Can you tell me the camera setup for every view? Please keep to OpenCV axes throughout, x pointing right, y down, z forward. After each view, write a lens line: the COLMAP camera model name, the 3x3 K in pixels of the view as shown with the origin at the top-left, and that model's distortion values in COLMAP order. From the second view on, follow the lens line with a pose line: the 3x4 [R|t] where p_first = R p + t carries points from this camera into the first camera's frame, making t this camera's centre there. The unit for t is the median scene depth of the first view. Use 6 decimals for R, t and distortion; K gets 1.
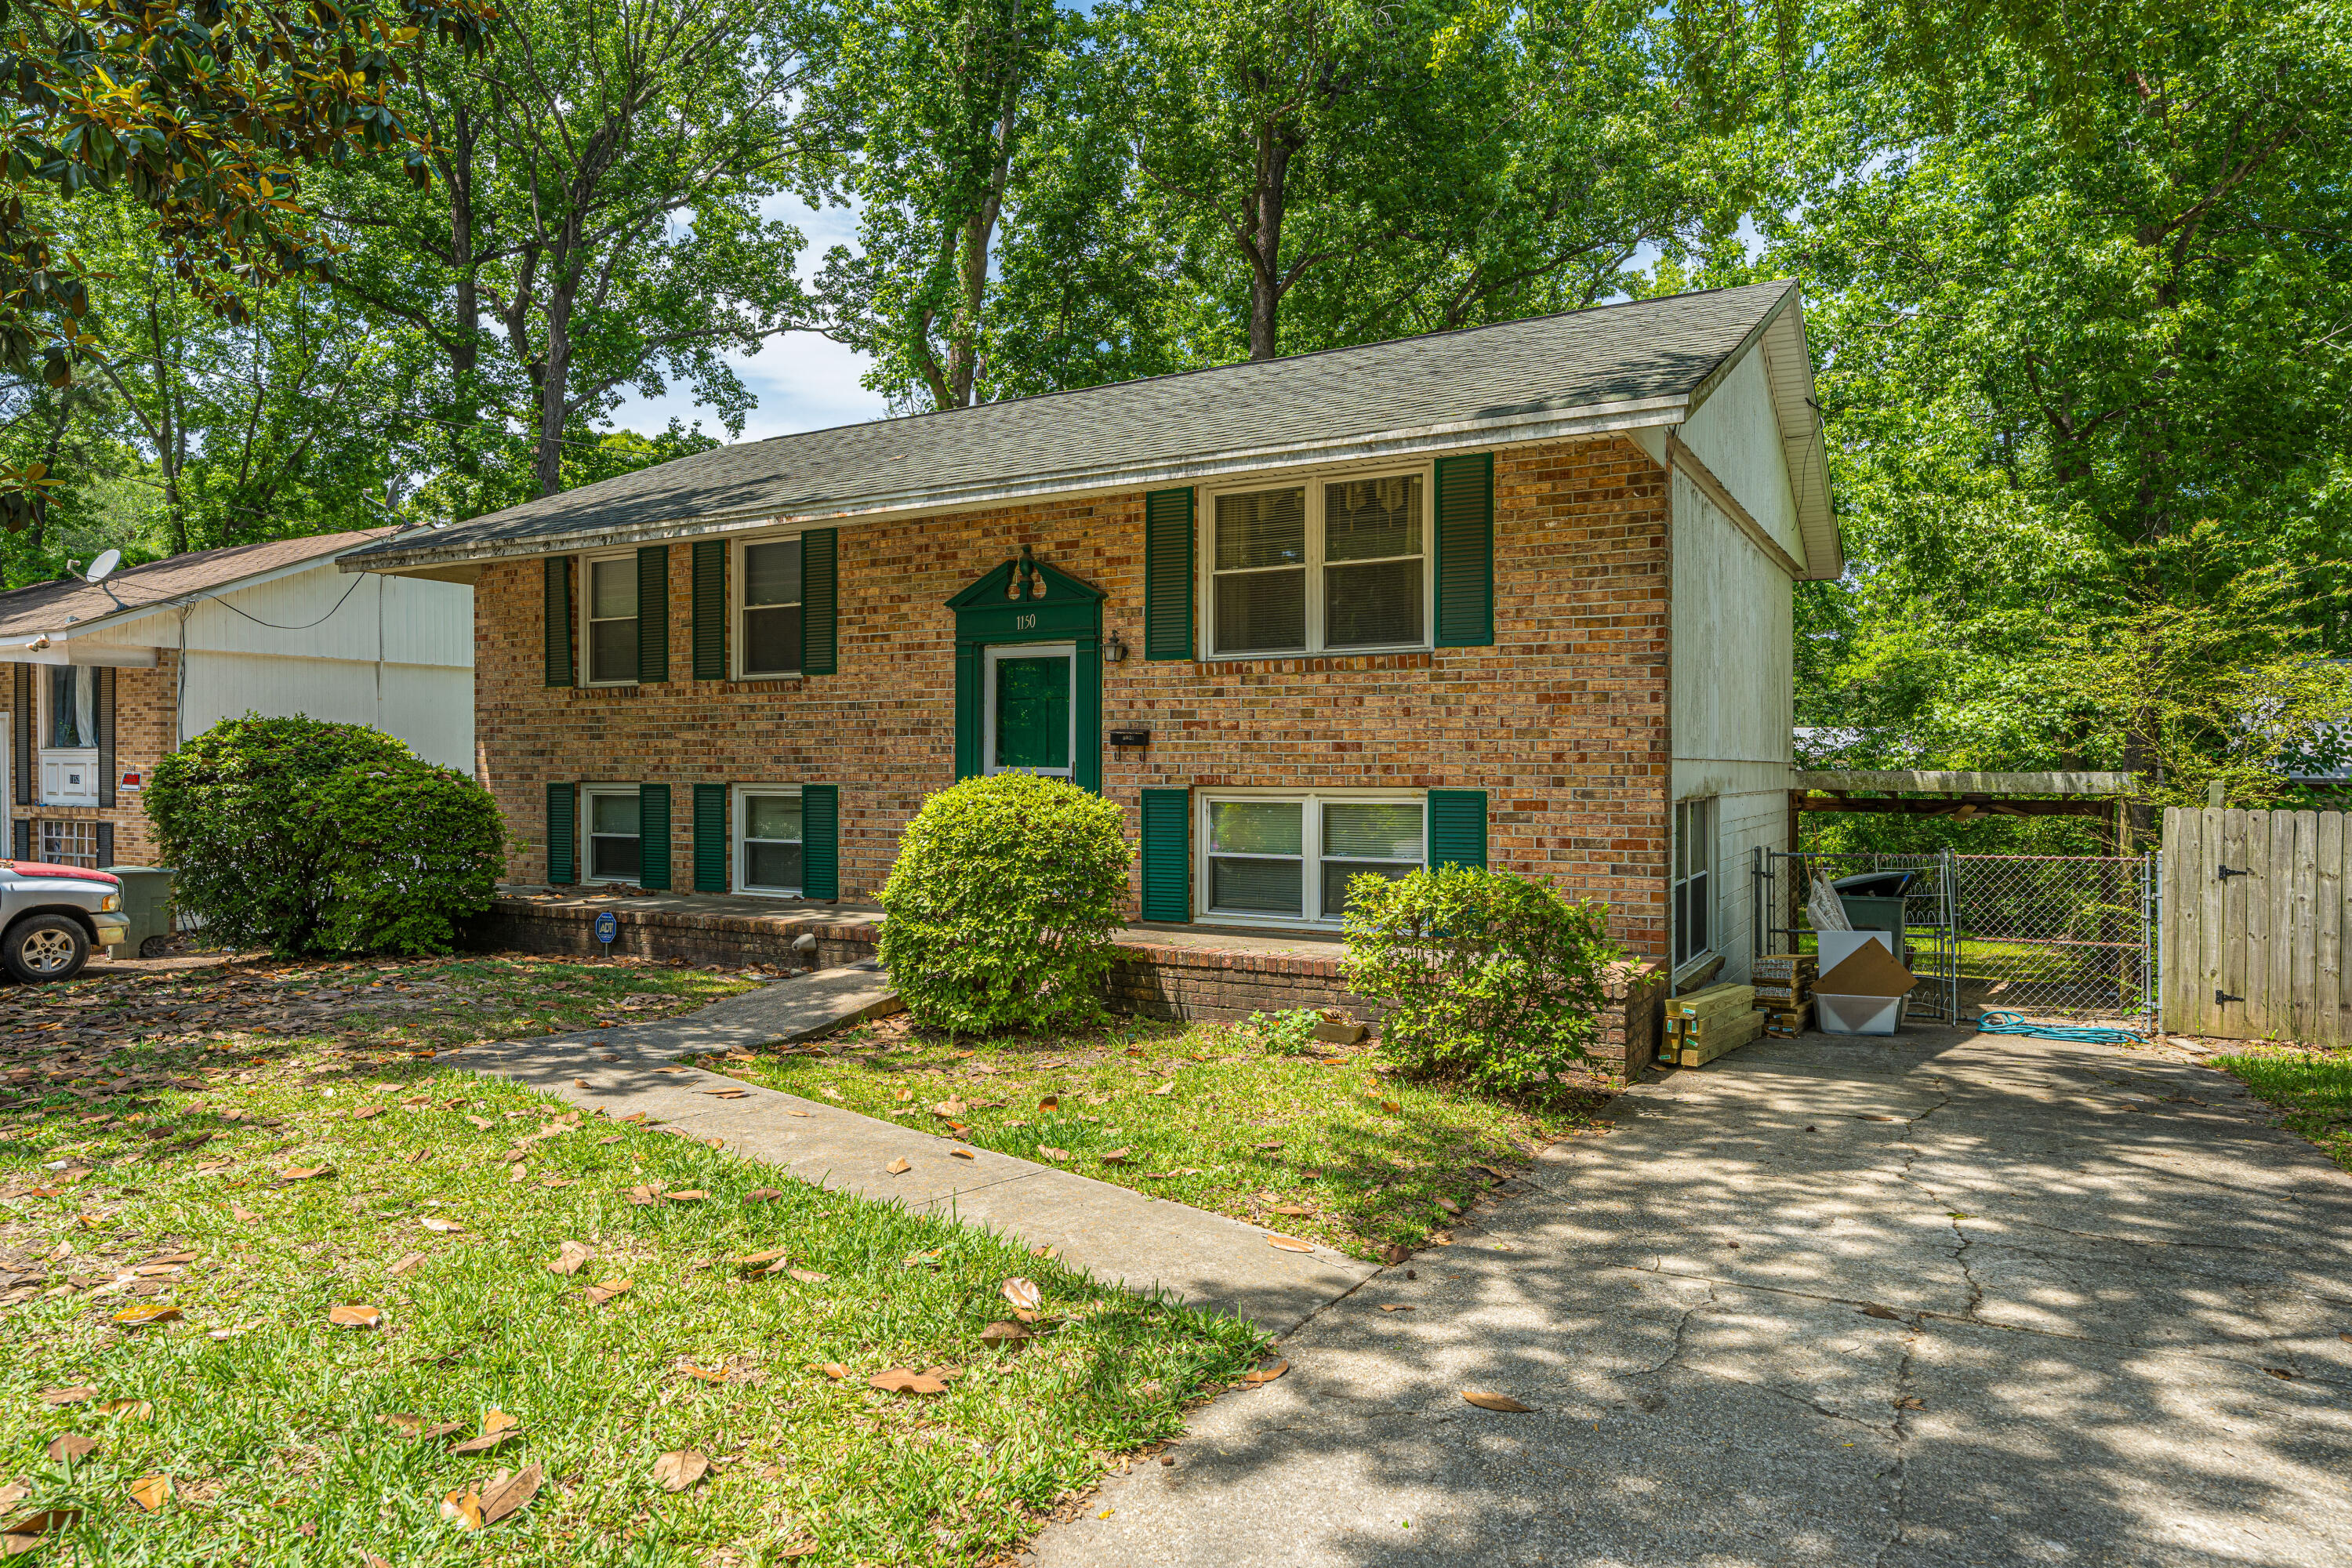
lens RADIAL K [[1434.1, 0, 1173.2], [0, 1434.1, 781.8], [0, 0, 1]] dist [-0.006663, -0.000658]
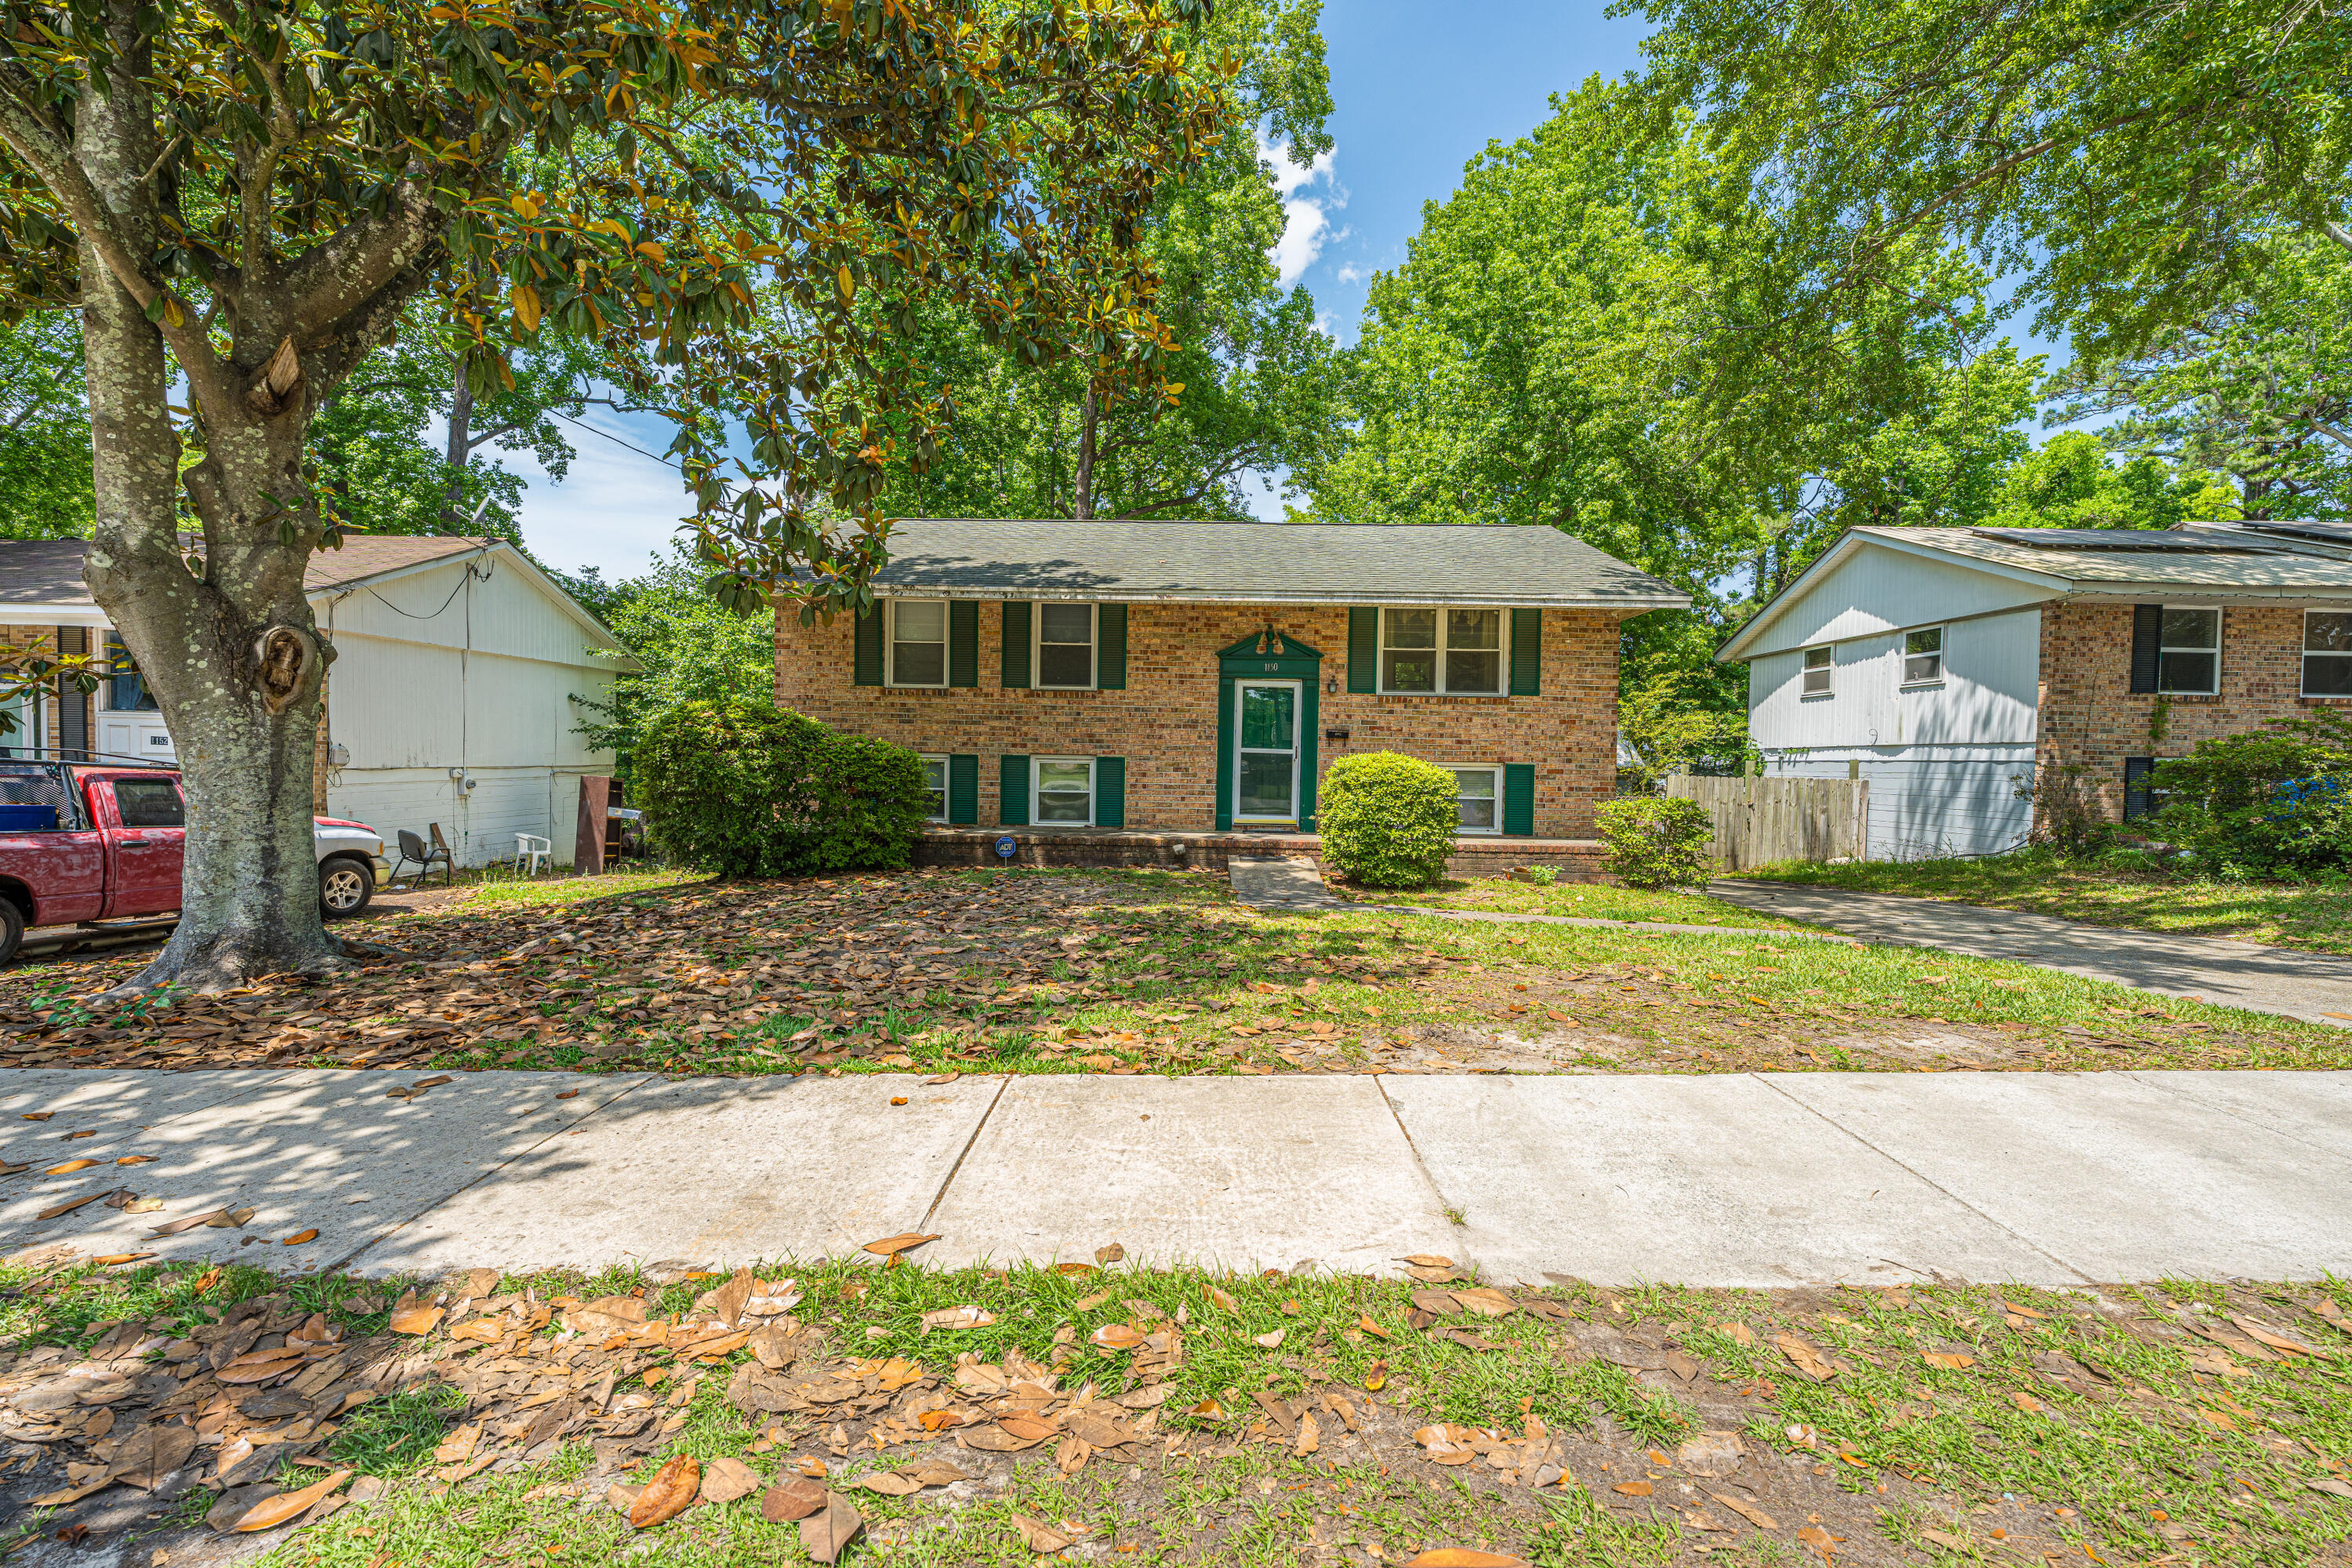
lens RADIAL K [[960.2, 0, 1178.8], [0, 960.2, 770.9], [0, 0, 1]] dist [-0.000179, -0.000067]
pose [[0.878767, 0.010569, 0.477133, -0.768318], [-0.013098, 0.999912, 0.001973, 0.016424], [-0.477071, -0.007983, 0.878829, 0.005257]]
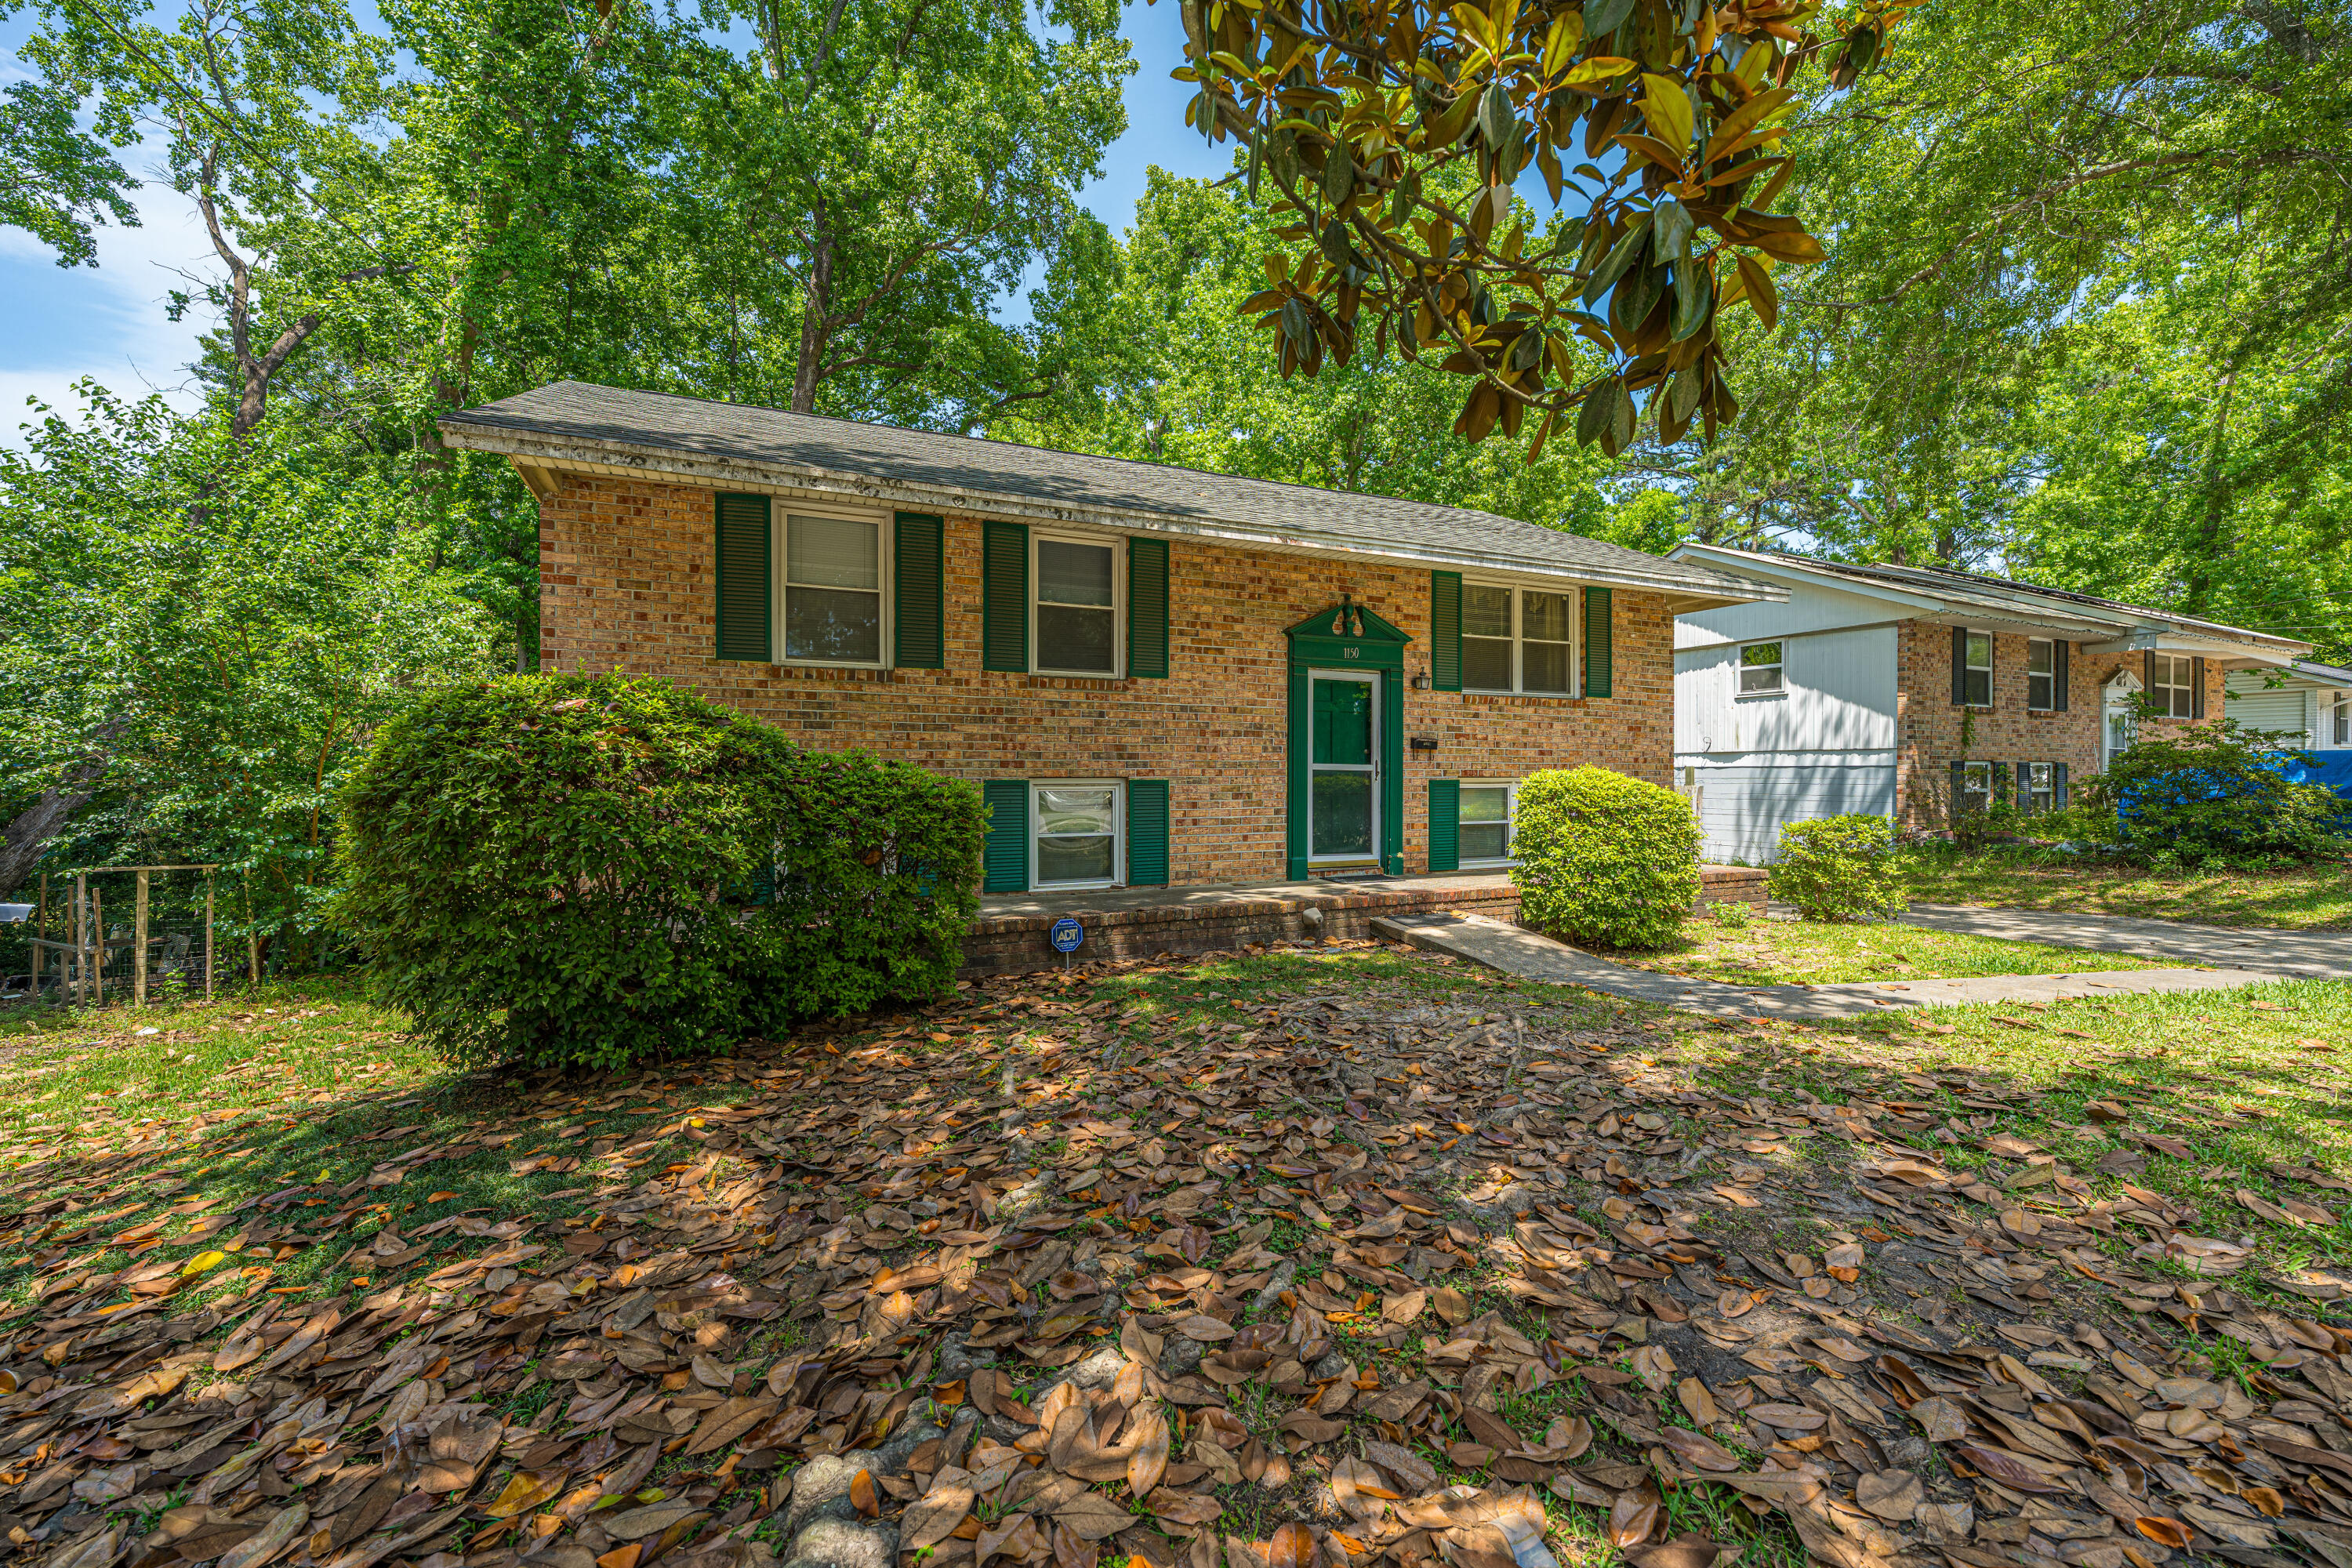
lens RADIAL K [[979.5, 0, 1178.2], [0, 979.5, 789.8], [0, 0, 1]] dist [0.000500, -0.000507]
pose [[0.574475, -0.013042, 0.818418, -0.921661], [0.009479, 0.999912, 0.009280, 0.003467], [-0.818467, 0.002426, 0.574548, 0.614032]]
